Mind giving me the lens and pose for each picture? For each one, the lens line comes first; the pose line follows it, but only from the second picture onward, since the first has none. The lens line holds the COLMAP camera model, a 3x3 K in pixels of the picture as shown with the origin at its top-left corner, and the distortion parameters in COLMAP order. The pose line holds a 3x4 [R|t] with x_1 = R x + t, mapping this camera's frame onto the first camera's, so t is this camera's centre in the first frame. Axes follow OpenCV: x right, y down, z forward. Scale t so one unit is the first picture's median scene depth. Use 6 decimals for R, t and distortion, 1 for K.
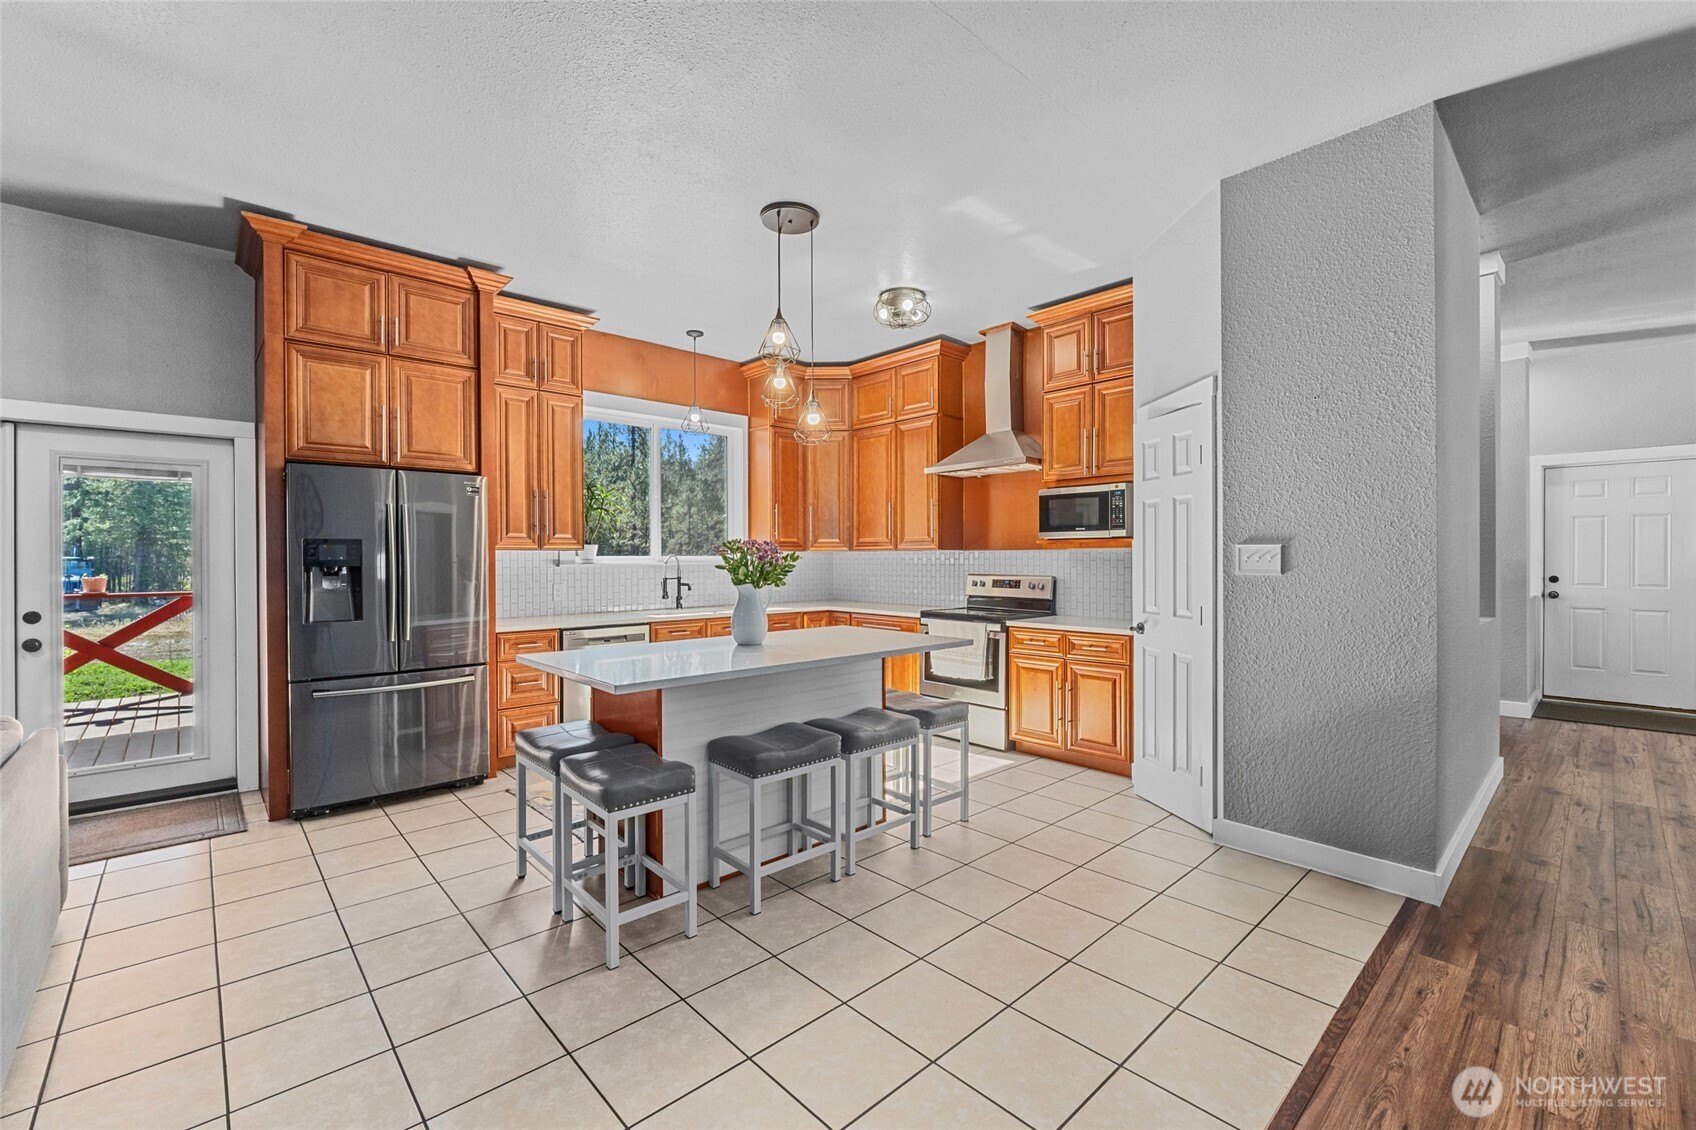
lens RADIAL K [[713.1, 0, 850.9], [0, 713.1, 560.1], [0, 0, 1]] dist [-0.012724, -0.000937]
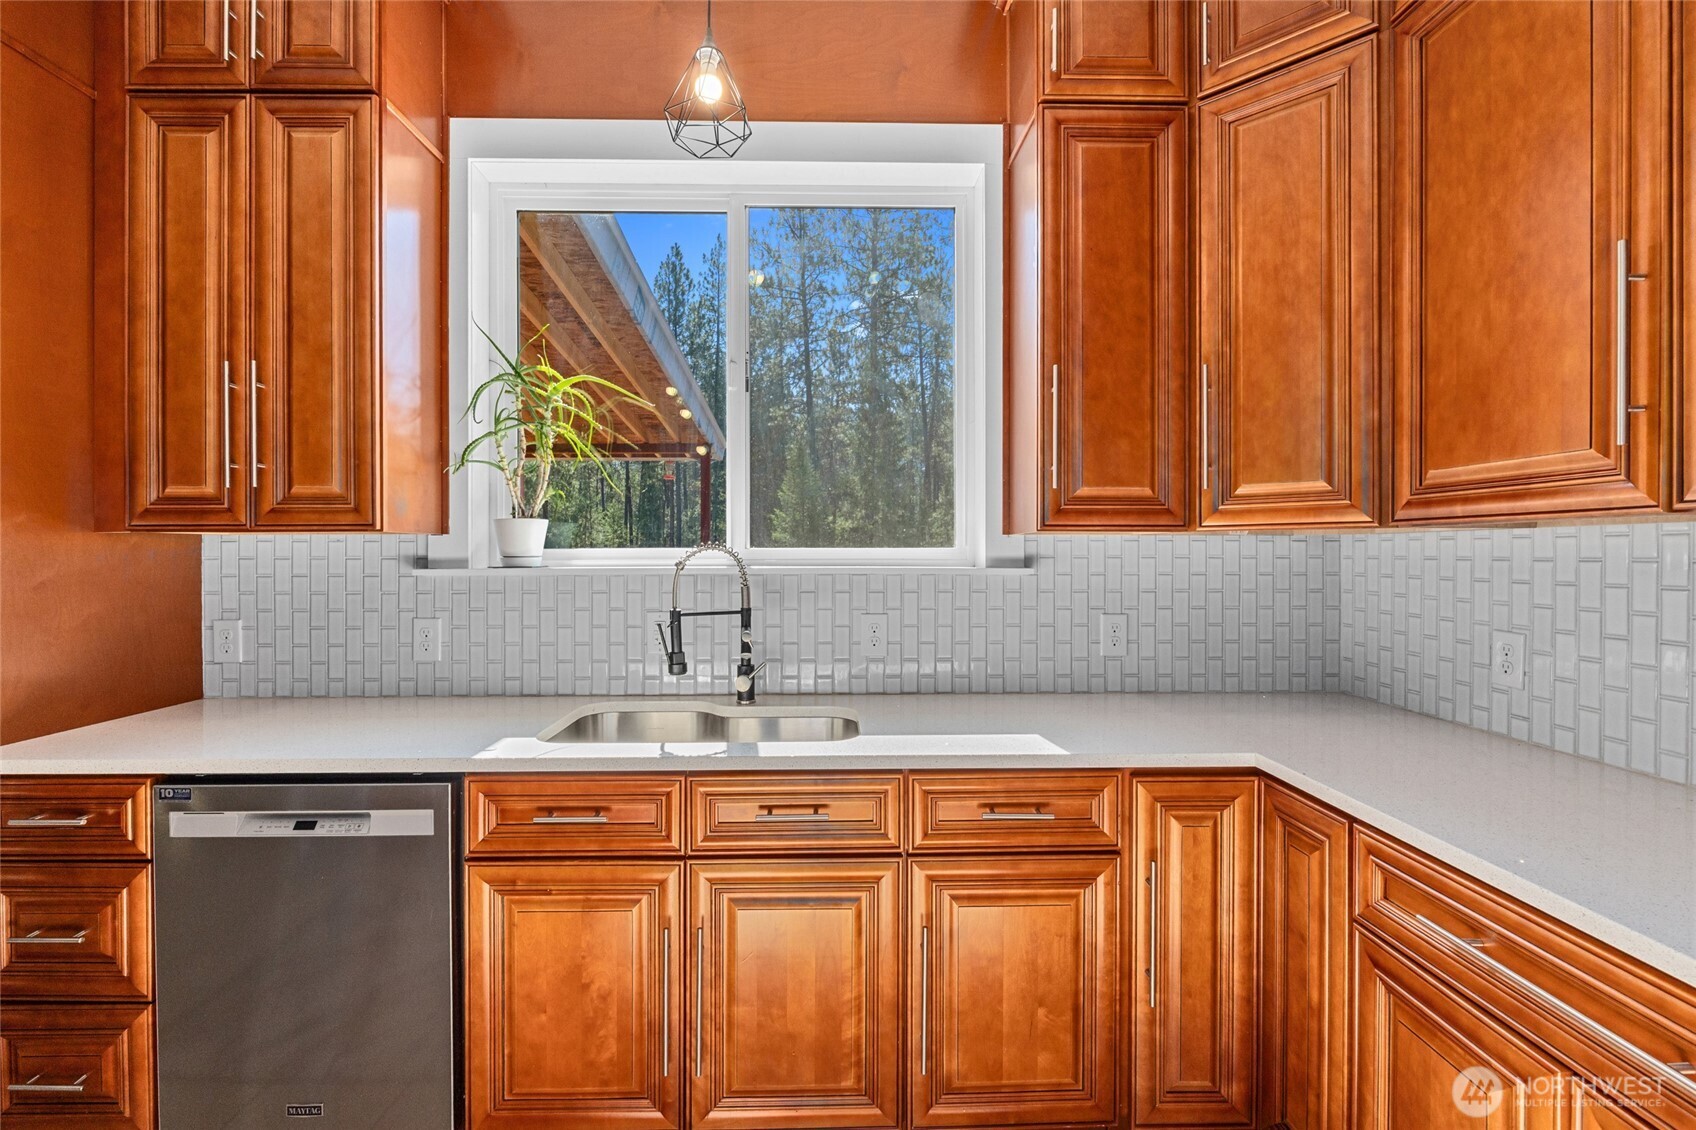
lens RADIAL K [[746.7, 0, 843.8], [0, 746.7, 558.6], [0, 0, 1]] dist [-0.009040, -0.000184]
pose [[0.743927, 0.006536, -0.668229, 0.041713], [-0.003412, 0.999976, 0.005981, -0.003455], [0.668253, -0.002169, 0.743931, 0.902949]]
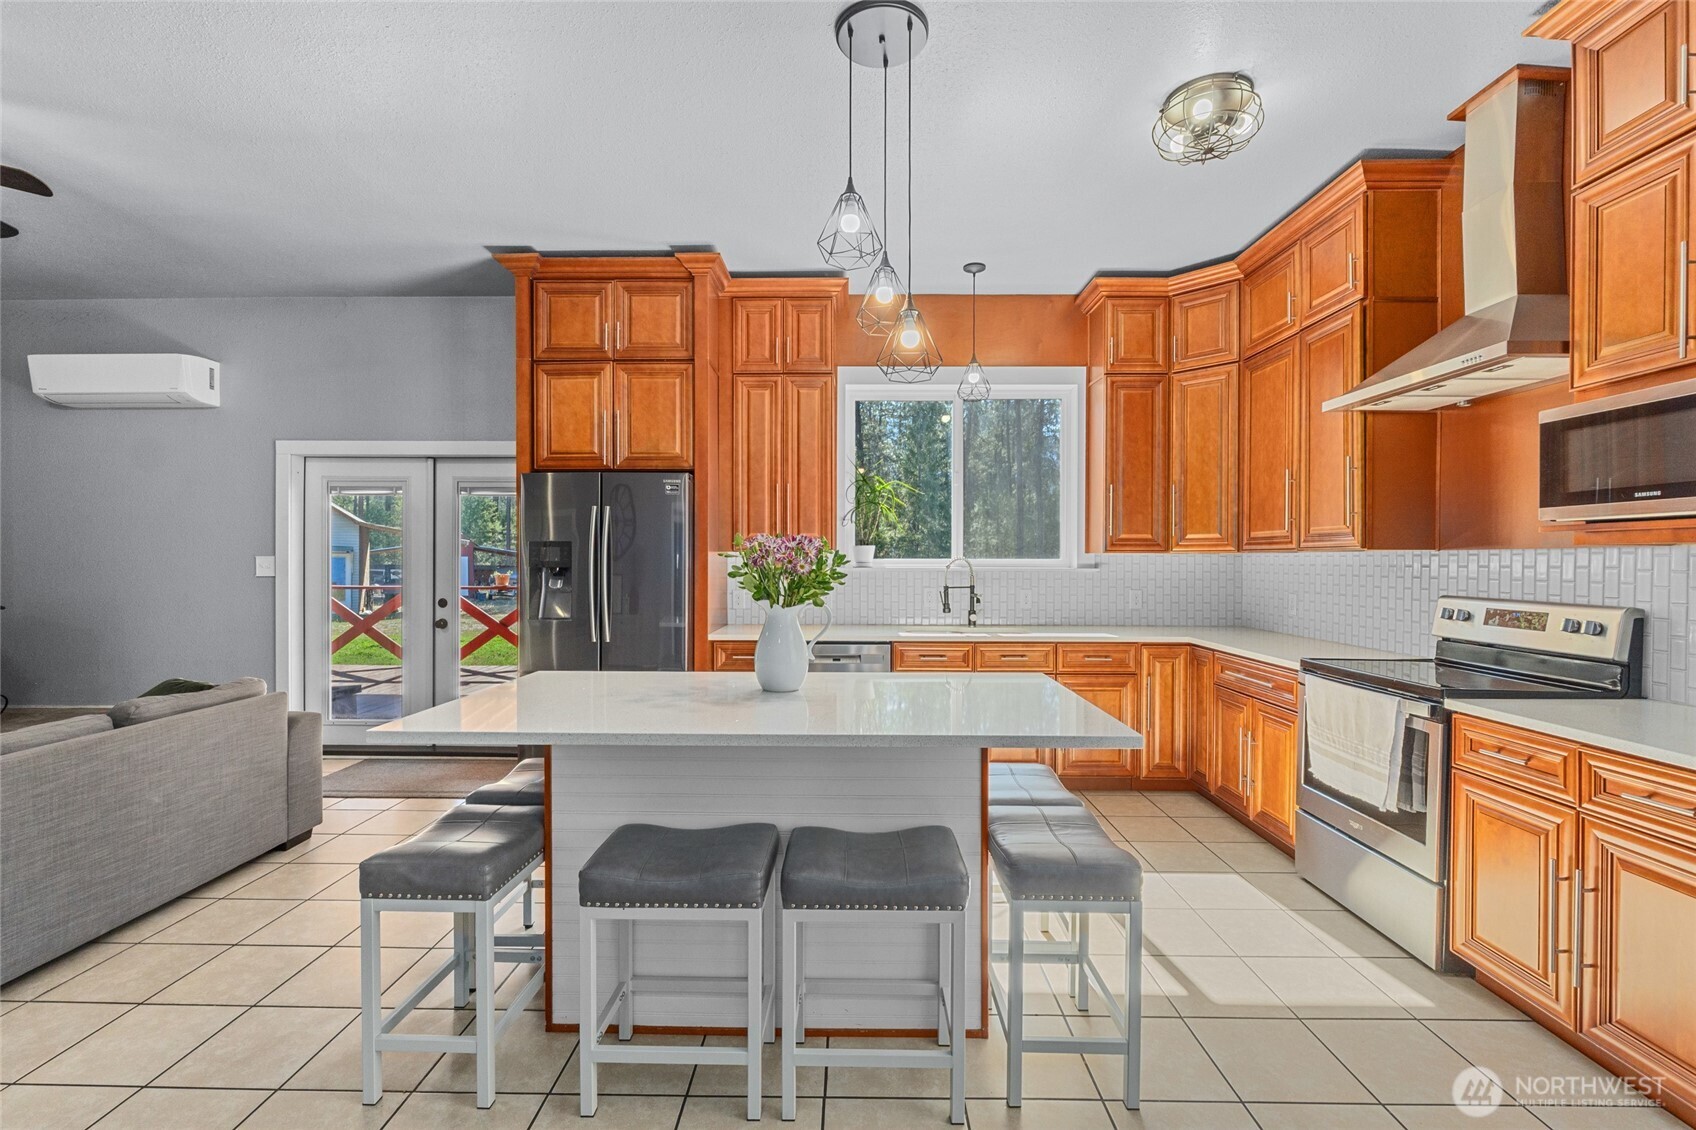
lens RADIAL K [[746.7, 0, 845.1], [0, 746.7, 567.1], [0, 0, 1]] dist [-0.009040, -0.000184]
pose [[0.719494, 0.010745, -0.694415, 0.270650], [-0.007820, 0.999942, 0.007370, -0.002084], [0.694454, 0.000128, 0.719537, 0.368496]]
